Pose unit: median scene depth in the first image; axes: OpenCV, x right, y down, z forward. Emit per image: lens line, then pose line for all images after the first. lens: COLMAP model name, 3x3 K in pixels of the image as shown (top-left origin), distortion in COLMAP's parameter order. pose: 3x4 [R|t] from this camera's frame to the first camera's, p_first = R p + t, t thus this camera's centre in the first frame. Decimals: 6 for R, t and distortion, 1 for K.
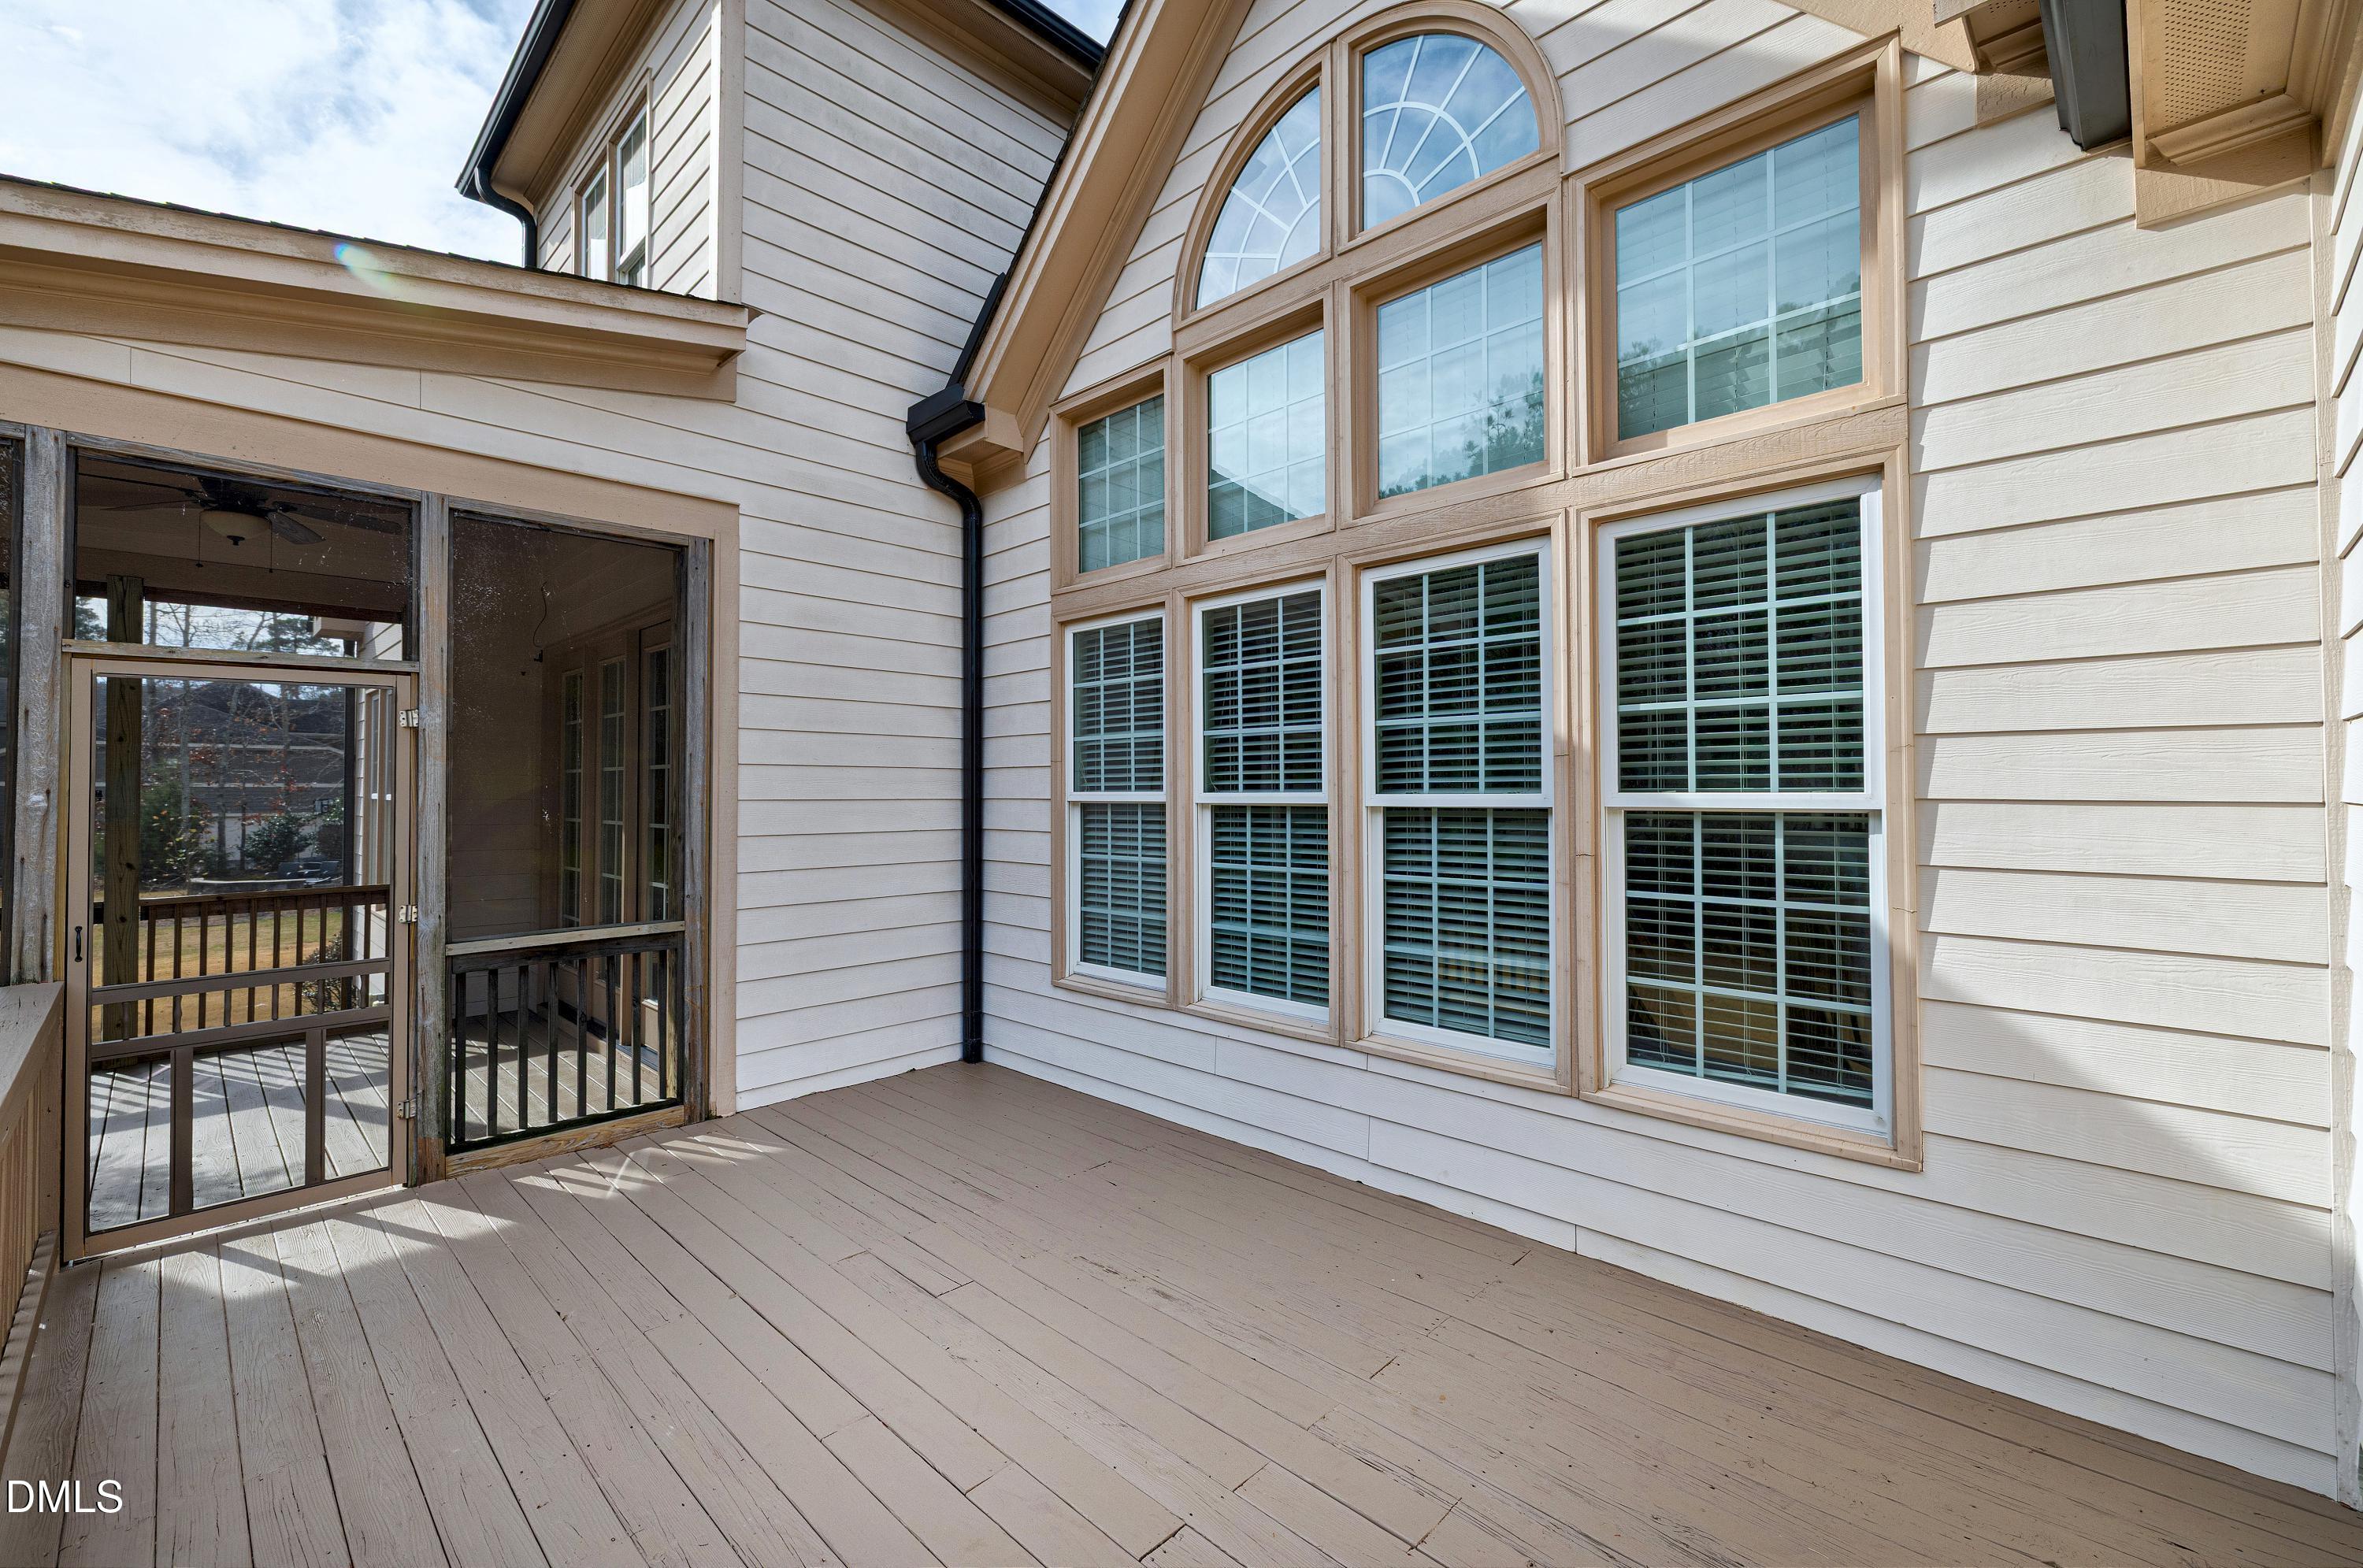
lens RADIAL K [[994.2, 0, 1171.5], [0, 994.2, 775.6], [0, 0, 1]] dist [-0.000568, -0.000182]
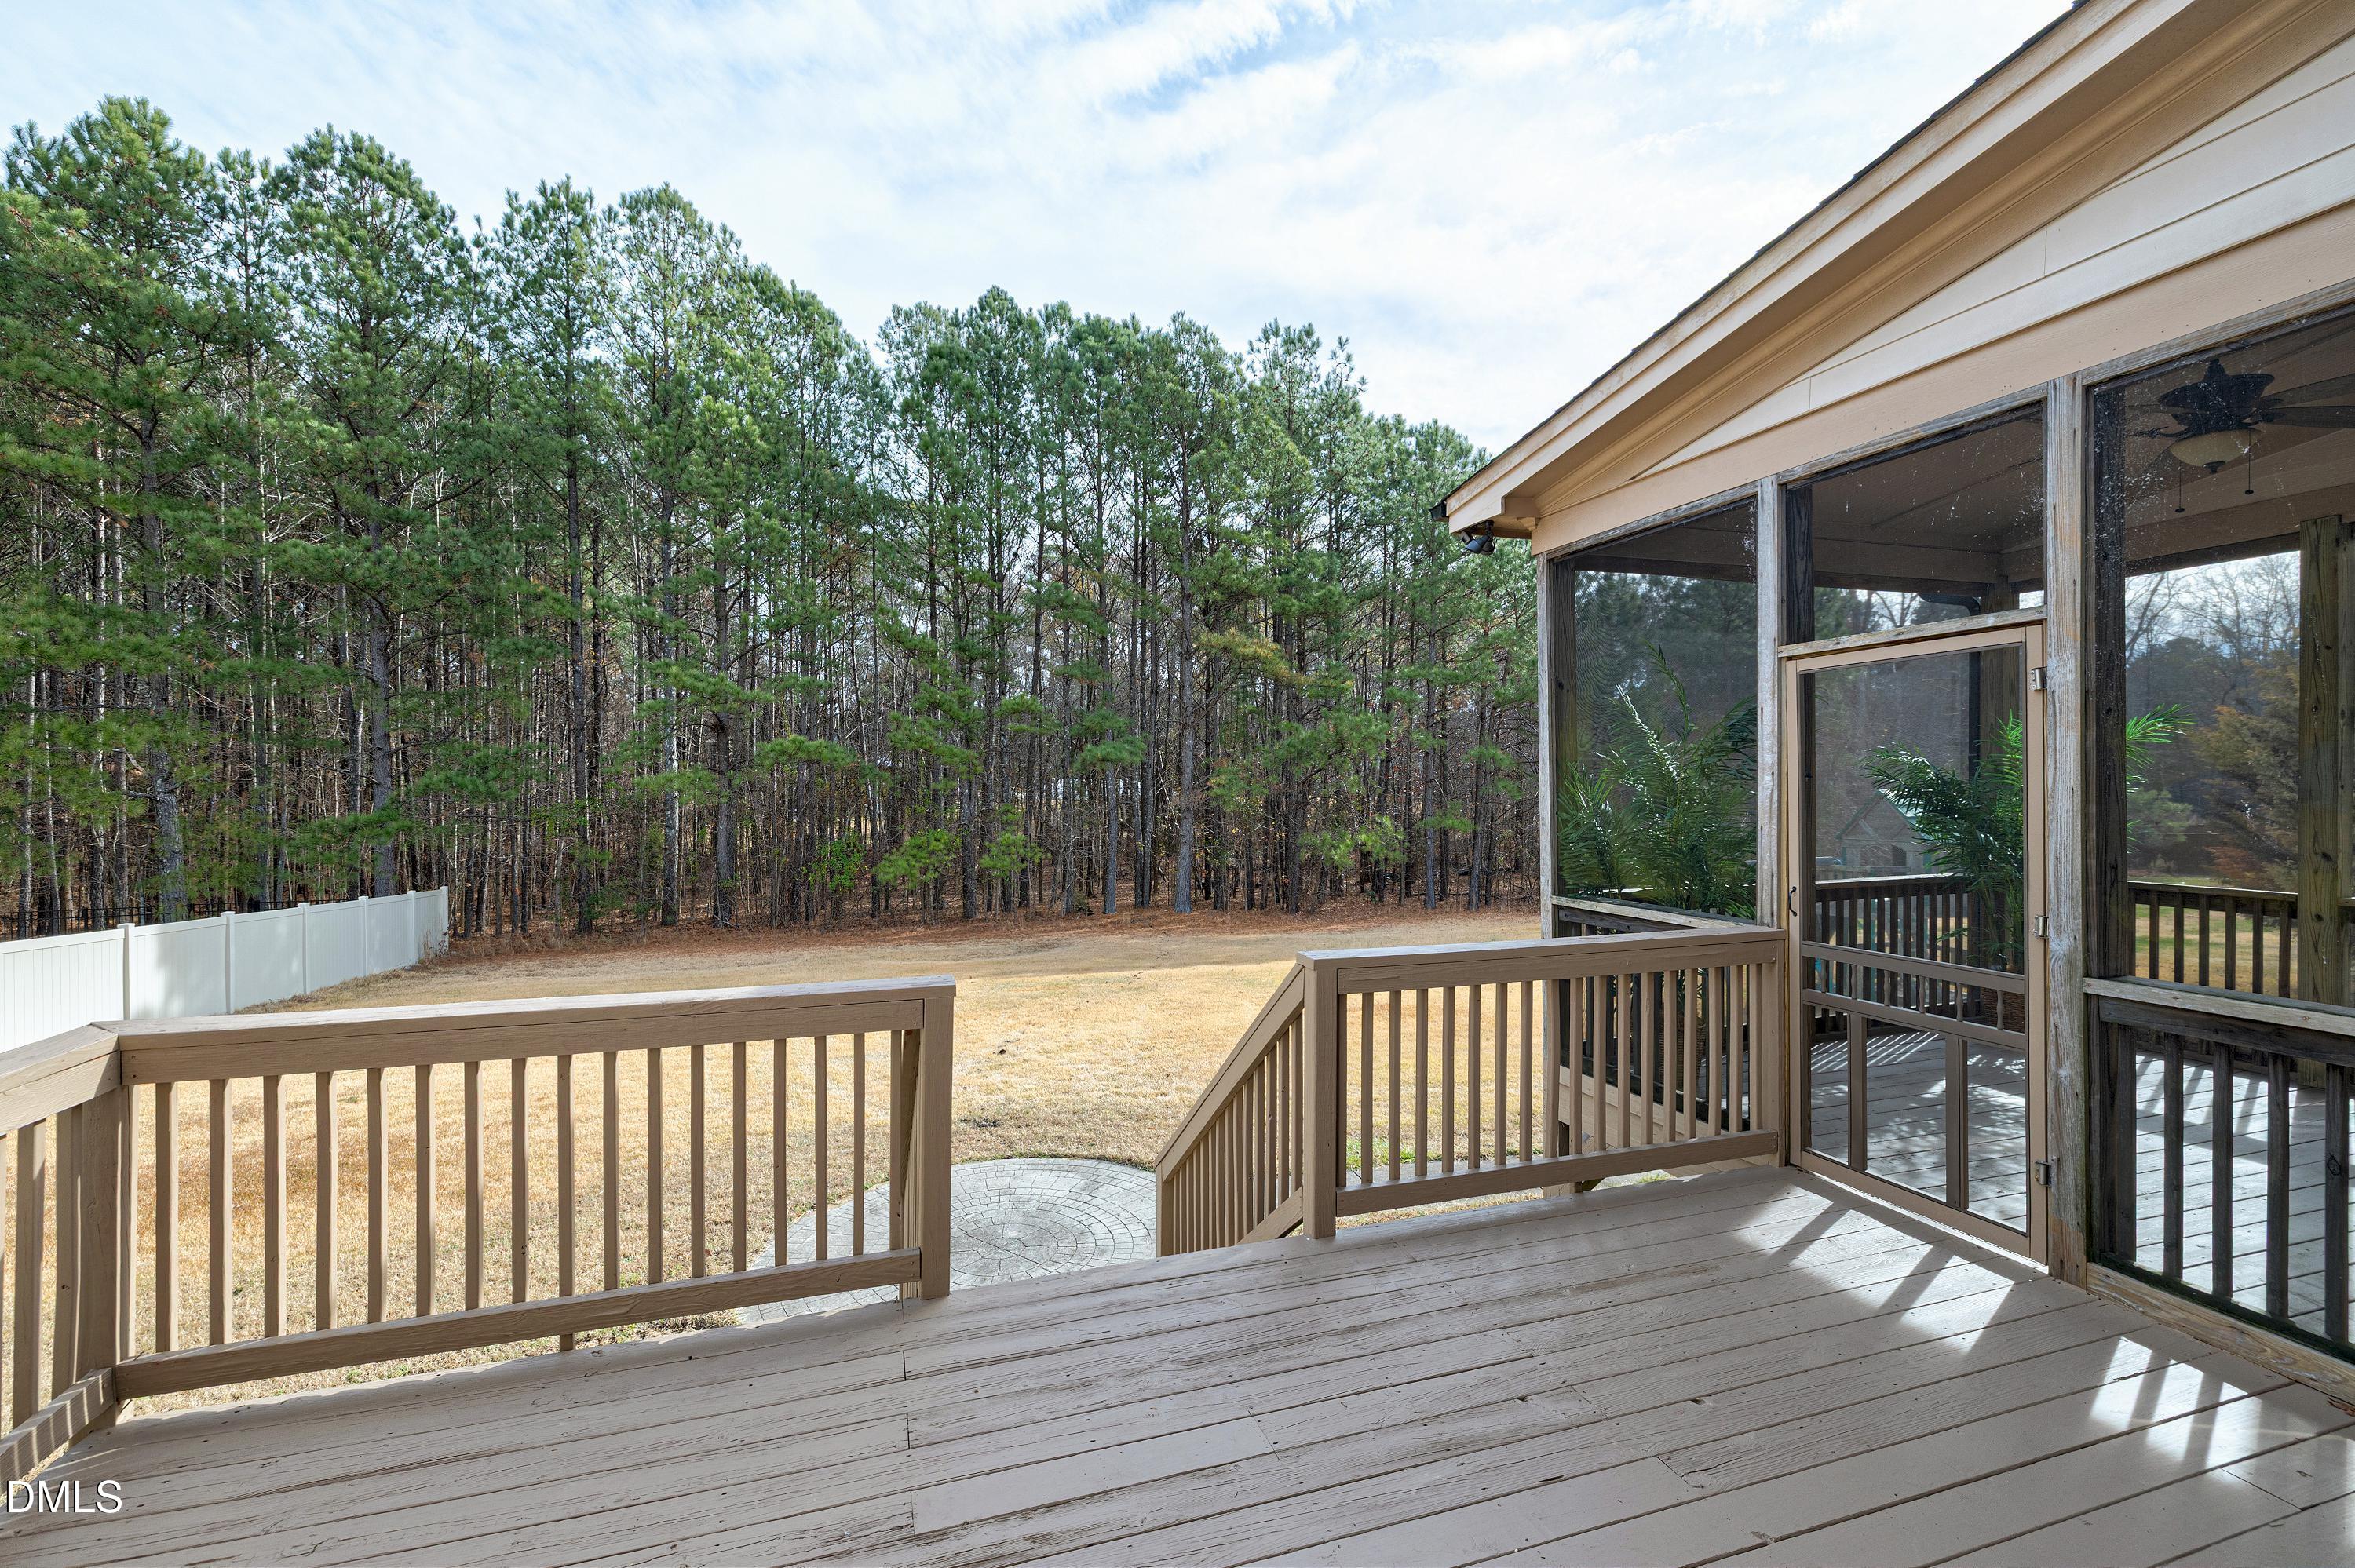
lens RADIAL K [[990.7, 0, 1167.5], [0, 990.7, 775.7], [0, 0, 1]] dist [-0.000568, -0.000182]
pose [[-0.459622, 0.010479, -0.888053, 0.258248], [0.015263, 0.999876, 0.003899, 0.005586], [0.887984, -0.011763, -0.459725, 0.774034]]
